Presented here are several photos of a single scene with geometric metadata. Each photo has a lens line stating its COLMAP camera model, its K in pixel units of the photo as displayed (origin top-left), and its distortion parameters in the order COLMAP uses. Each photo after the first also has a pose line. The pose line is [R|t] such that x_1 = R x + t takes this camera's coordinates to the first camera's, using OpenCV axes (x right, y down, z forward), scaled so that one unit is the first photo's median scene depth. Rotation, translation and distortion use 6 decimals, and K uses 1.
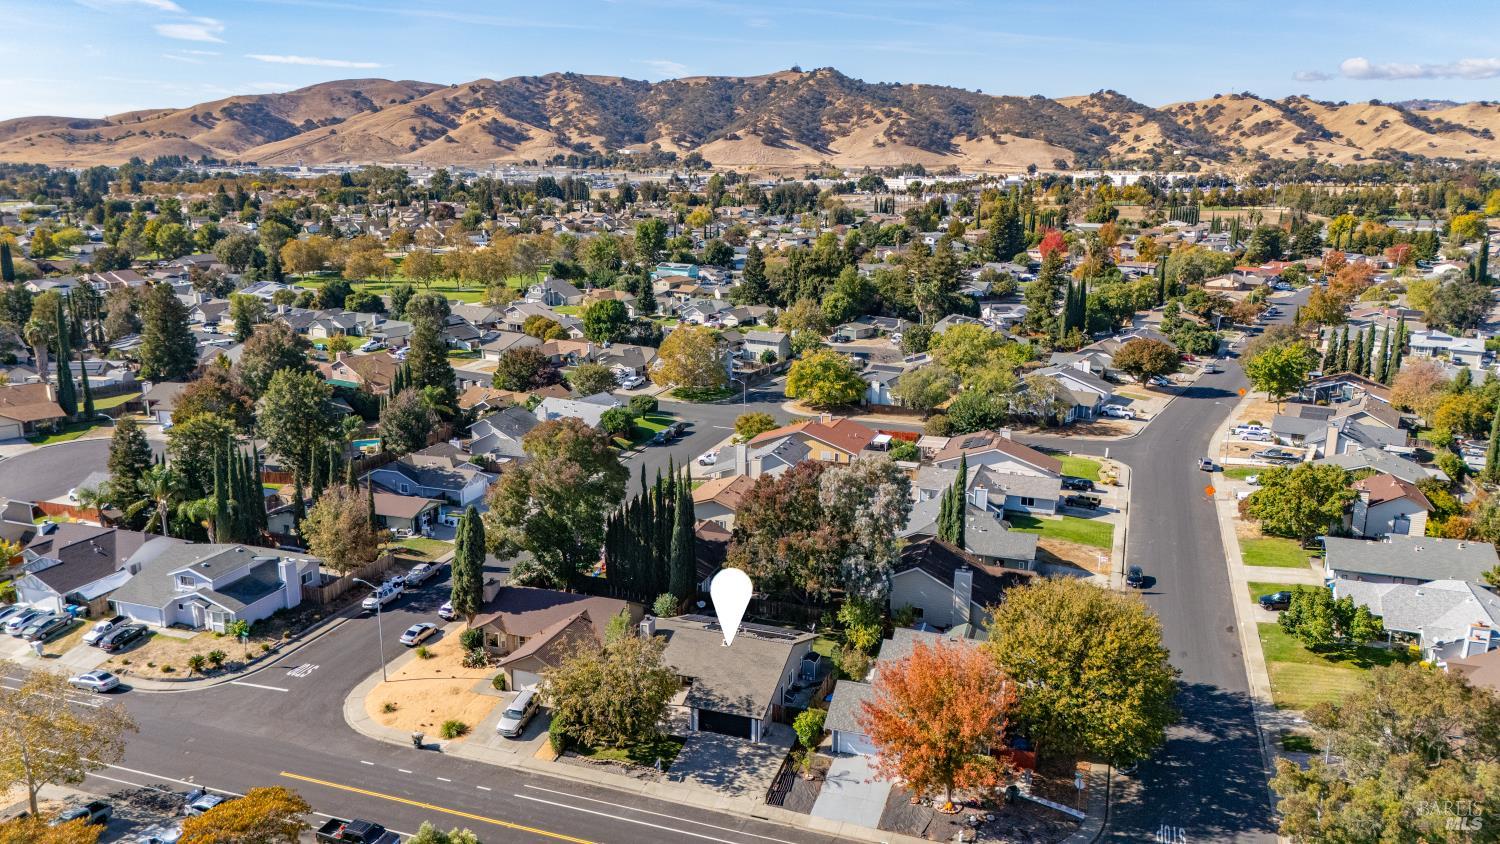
lens RADIAL K [[1099.3, 0, 751.4], [0, 1099.3, 409.1], [0, 0, 1]] dist [0.077201, -0.072472]
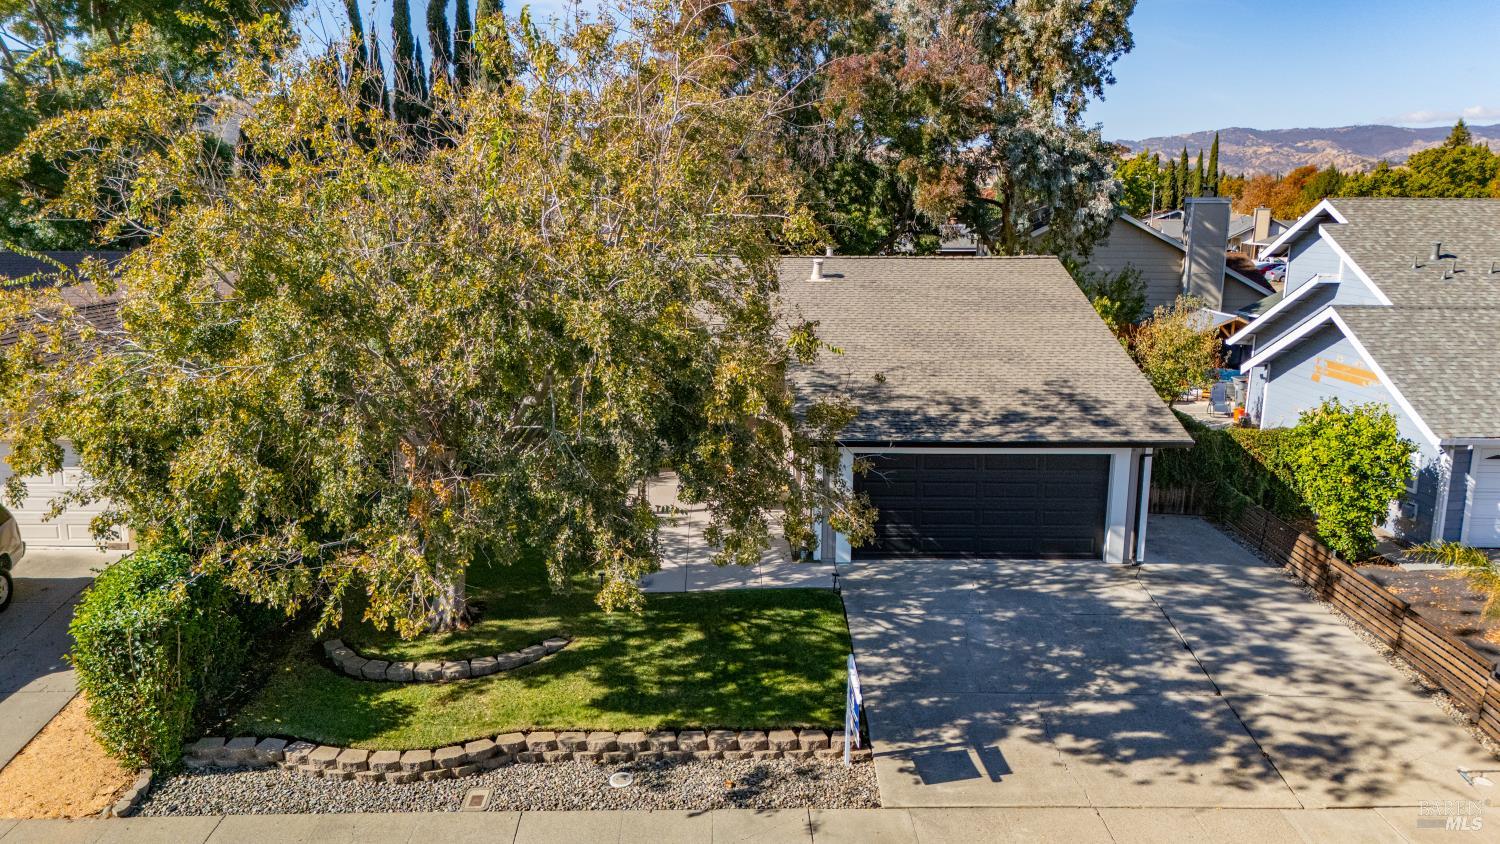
lens RADIAL K [[1099.3, 0, 754.9], [0, 1099.3, 418.8], [0, 0, 1]] dist [0.077201, -0.072472]
pose [[0.930559, -0.066554, 0.360043, -0.113700], [0.077352, 0.996881, -0.015647, 0.207317], [-0.357878, 0.042411, 0.932805, 0.627136]]
